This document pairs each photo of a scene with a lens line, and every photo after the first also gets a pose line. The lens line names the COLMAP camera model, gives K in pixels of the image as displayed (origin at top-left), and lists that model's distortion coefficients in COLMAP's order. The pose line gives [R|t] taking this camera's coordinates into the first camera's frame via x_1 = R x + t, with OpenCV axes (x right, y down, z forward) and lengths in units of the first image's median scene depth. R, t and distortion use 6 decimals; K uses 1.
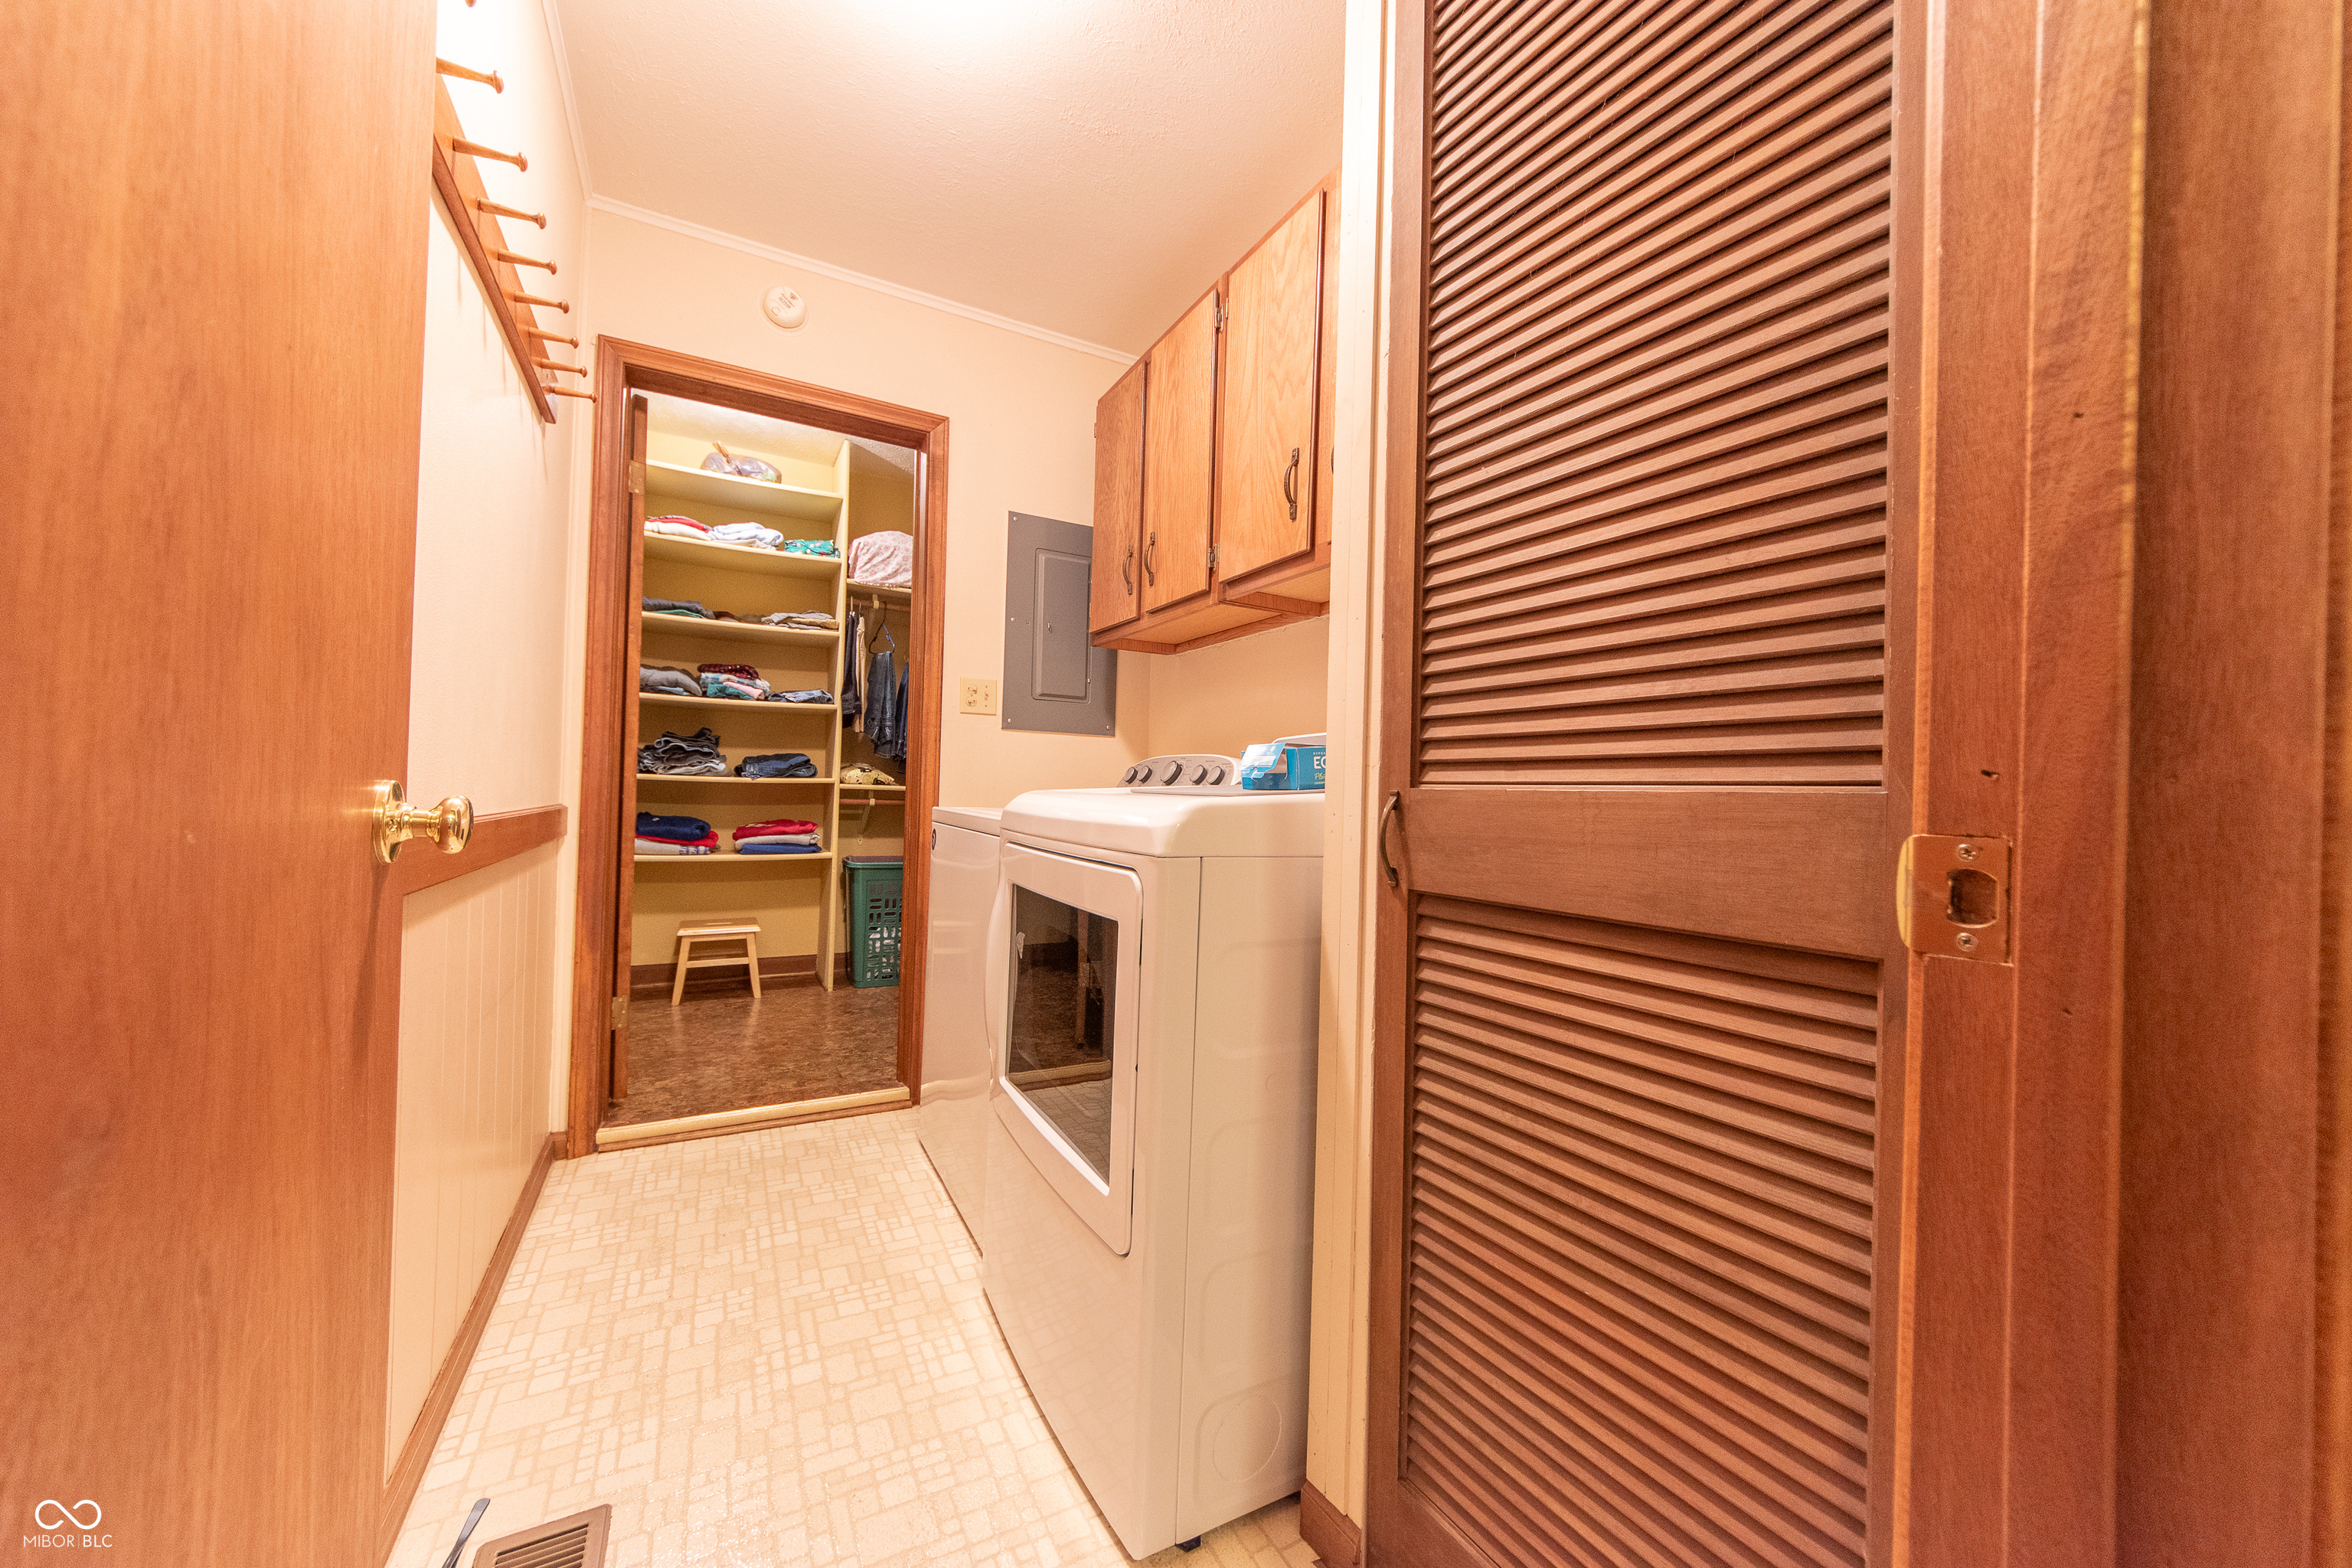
lens RADIAL K [[845.8, 0, 1182.5], [0, 845.8, 783.3], [0, 0, 1]] dist [-0.008636, 0.003689]
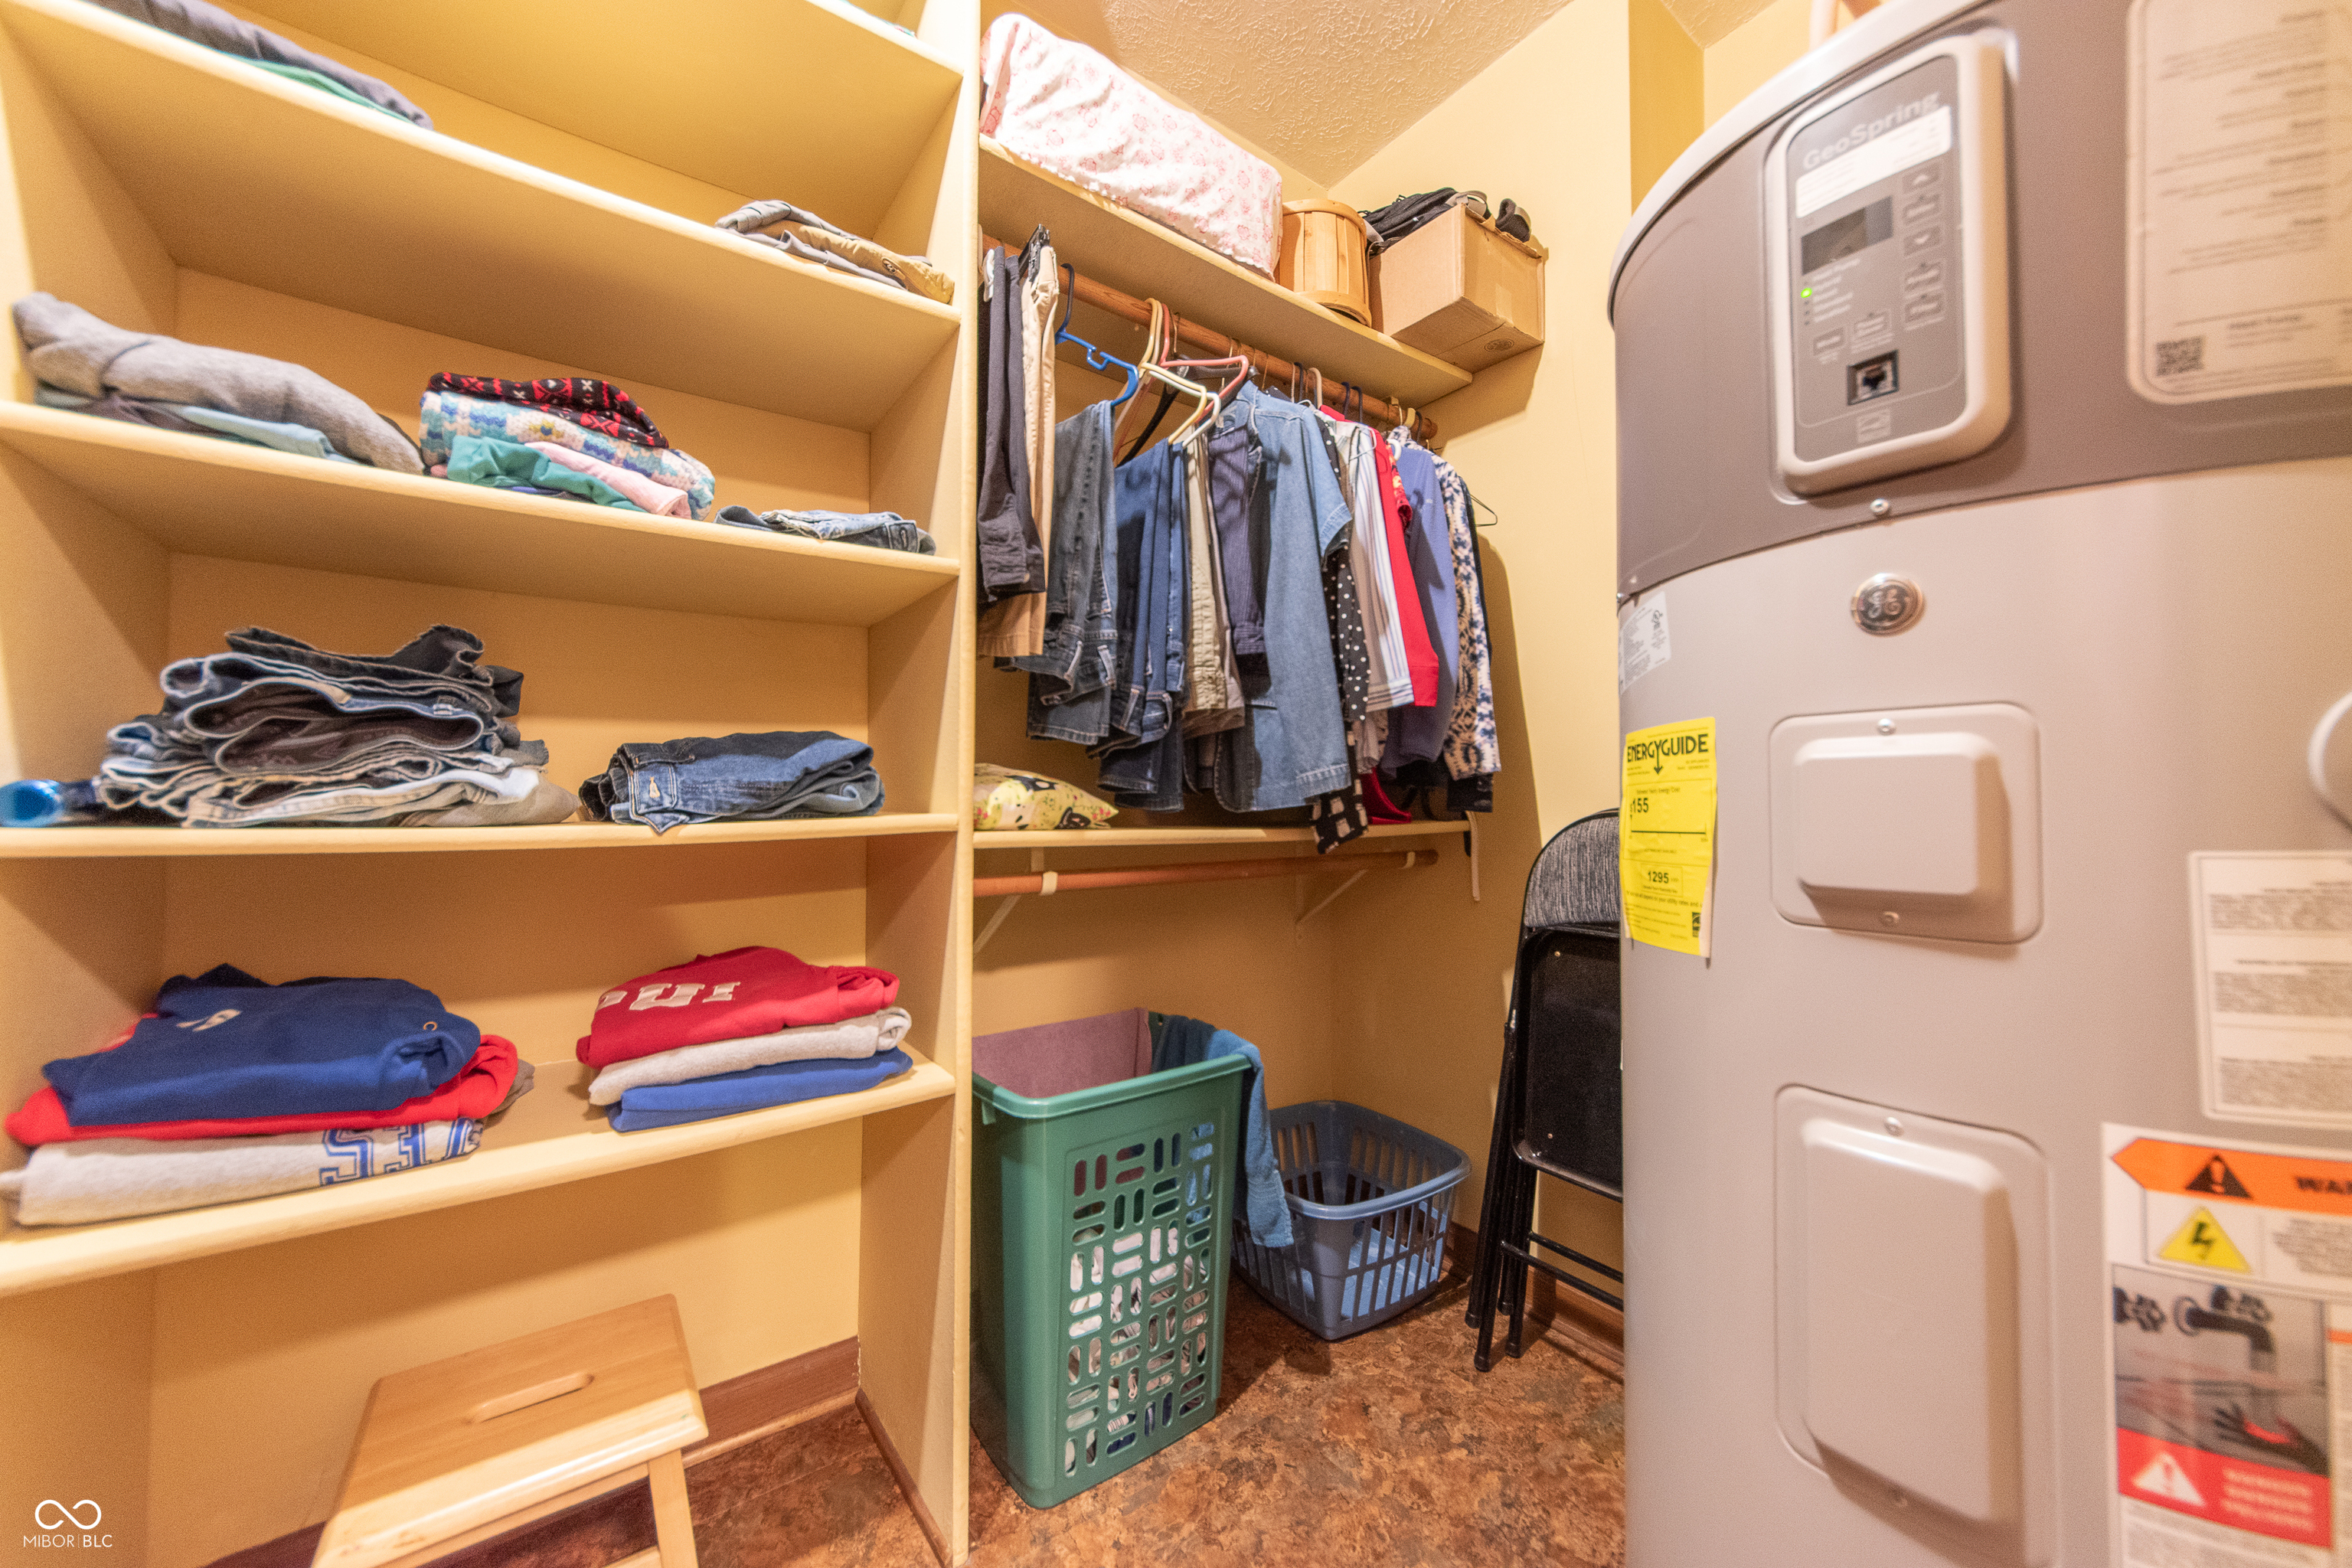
lens RADIAL K [[845.8, 0, 1165.6], [0, 845.8, 785.4], [0, 0, 1]] dist [-0.008636, 0.003689]
pose [[0.992518, -0.029239, 0.118544, -0.377349], [0.030845, 0.999455, -0.011731, -0.010136], [-0.118137, 0.015299, 0.992879, 0.711469]]
